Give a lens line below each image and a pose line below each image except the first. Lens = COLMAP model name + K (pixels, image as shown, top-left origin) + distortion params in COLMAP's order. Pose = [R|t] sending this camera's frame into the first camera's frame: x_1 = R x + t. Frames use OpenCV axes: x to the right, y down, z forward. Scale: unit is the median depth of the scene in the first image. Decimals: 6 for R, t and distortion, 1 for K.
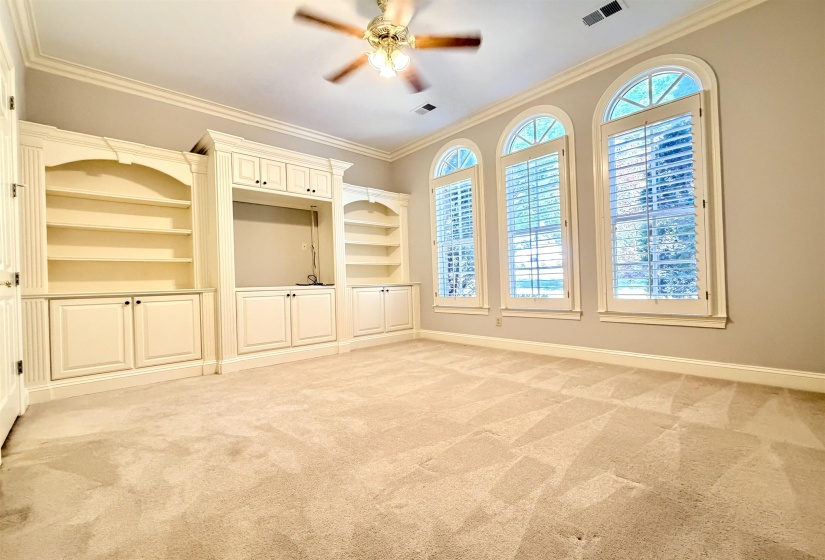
lens RADIAL K [[401.0, 0, 412.5], [0, 401.0, 280.0], [0, 0, 1]] dist [-0.000477, 0.000168]
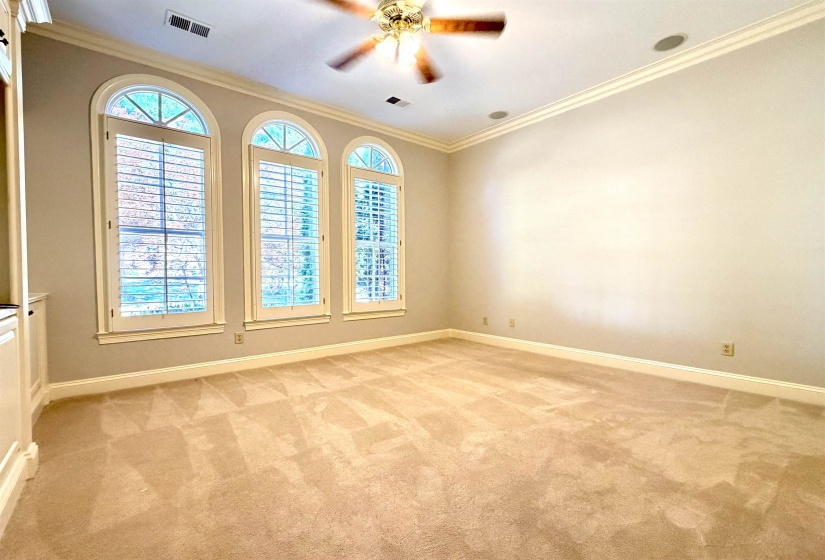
lens RADIAL K [[359.6, 0, 404.7], [0, 359.6, 285.3], [0, 0, 1]] dist [0.000320, 0.000311]
pose [[0.024369, 0.026385, 0.999355, -0.676796], [0.016790, 0.999500, -0.026799, 0.026147], [-0.999562, 0.017432, 0.023914, 0.832063]]
